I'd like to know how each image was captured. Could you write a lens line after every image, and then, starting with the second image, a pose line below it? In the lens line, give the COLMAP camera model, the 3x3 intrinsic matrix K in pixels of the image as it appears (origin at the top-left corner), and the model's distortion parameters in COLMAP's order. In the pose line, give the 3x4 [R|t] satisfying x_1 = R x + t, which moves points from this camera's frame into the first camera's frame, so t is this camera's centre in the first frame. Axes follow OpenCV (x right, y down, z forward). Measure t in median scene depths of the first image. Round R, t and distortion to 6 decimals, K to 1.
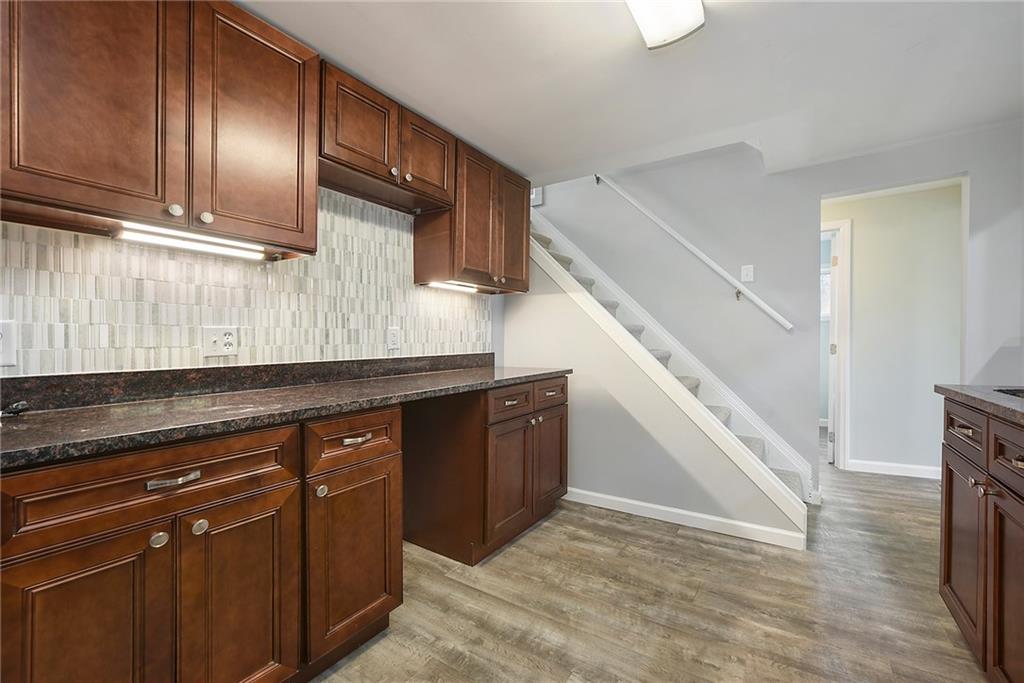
lens RADIAL K [[422.0, 0, 514.7], [0, 422.0, 345.4], [0, 0, 1]] dist [-0.000354, -0.004803]
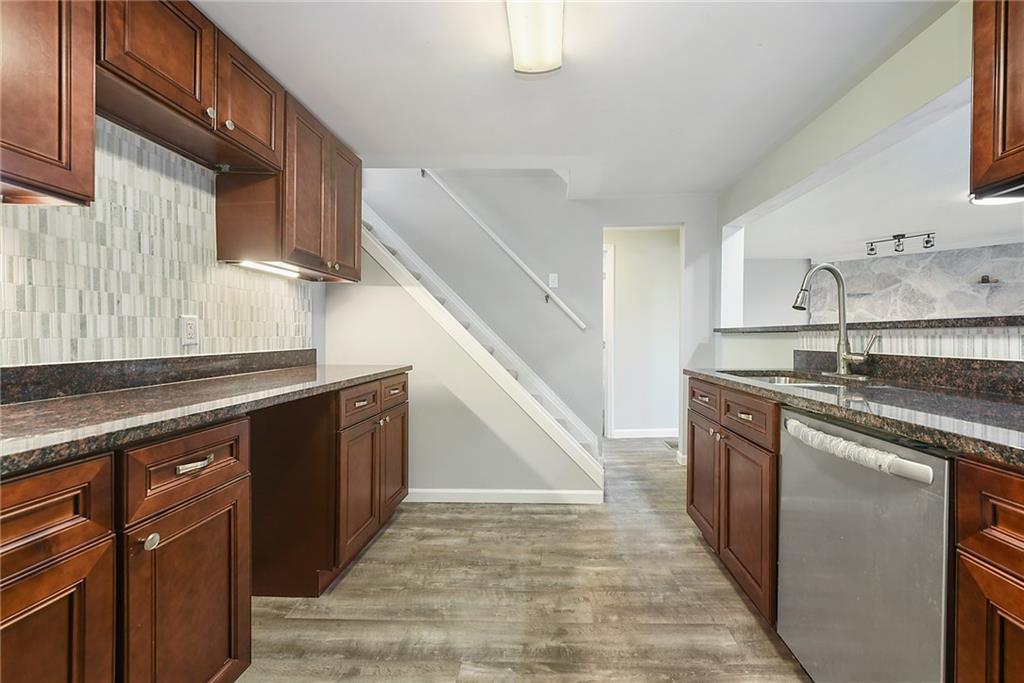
lens RADIAL K [[425.4, 0, 545.8], [0, 425.4, 341.6], [0, 0, 1]] dist [0.002887, 0.000564]
pose [[0.841140, 0.003705, 0.540805, -0.181155], [-0.003927, 0.999992, -0.000743, 0.001650], [-0.540804, -0.001499, 0.841147, 0.017289]]
